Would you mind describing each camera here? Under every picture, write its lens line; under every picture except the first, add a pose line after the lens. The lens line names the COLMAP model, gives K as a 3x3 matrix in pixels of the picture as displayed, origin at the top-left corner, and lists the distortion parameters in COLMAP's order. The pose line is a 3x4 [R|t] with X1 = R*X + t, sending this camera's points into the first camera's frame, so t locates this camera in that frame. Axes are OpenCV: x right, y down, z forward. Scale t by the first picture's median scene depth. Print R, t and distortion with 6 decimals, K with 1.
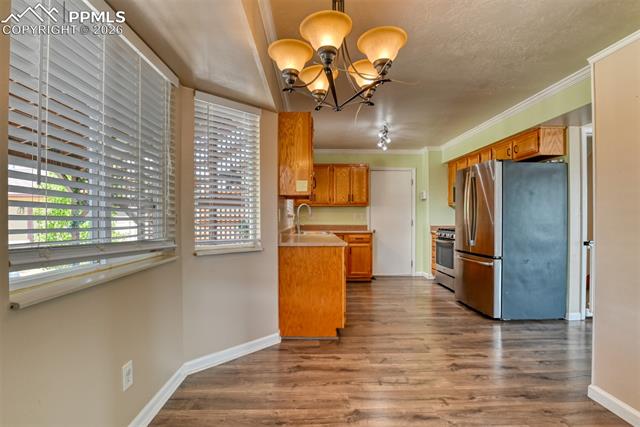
lens RADIAL K [[311.8, 0, 317.7], [0, 311.8, 219.9], [0, 0, 1]] dist [-0.028382, -0.001601]
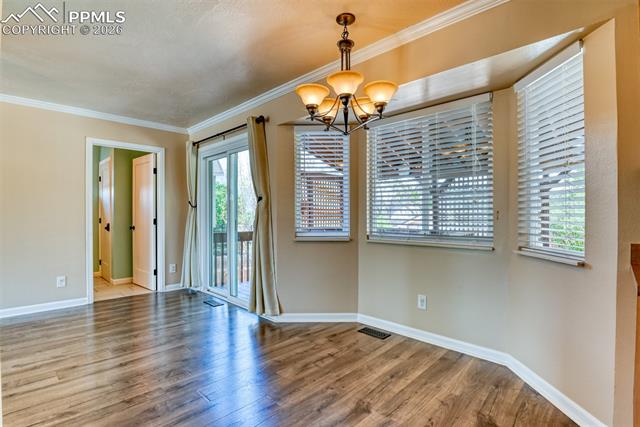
lens RADIAL K [[311.8, 0, 315.5], [0, 311.8, 216.7], [0, 0, 1]] dist [-0.028382, -0.001601]
pose [[-0.715113, 0.008936, -0.698951, 0.378768], [-0.001516, 0.999896, 0.014334, -0.007632], [0.699007, 0.011310, -0.715025, 0.641791]]
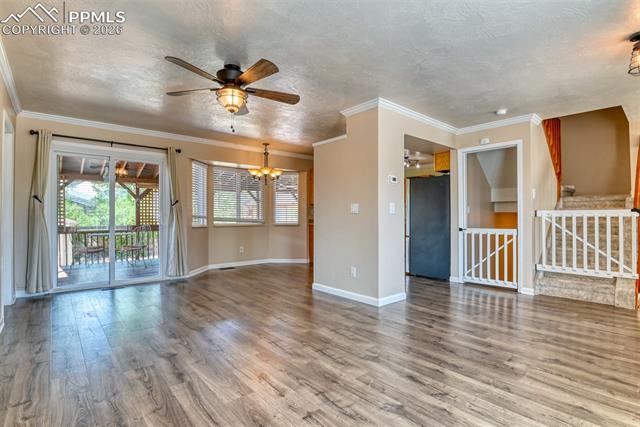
lens RADIAL K [[311.8, 0, 324.0], [0, 311.8, 215.0], [0, 0, 1]] dist [-0.028382, -0.001601]
pose [[0.649394, -0.000281, -0.760452, 1.194853], [-0.002427, 0.999994, -0.002442, 0.012797], [0.760448, 0.003432, 0.649389, -0.334880]]
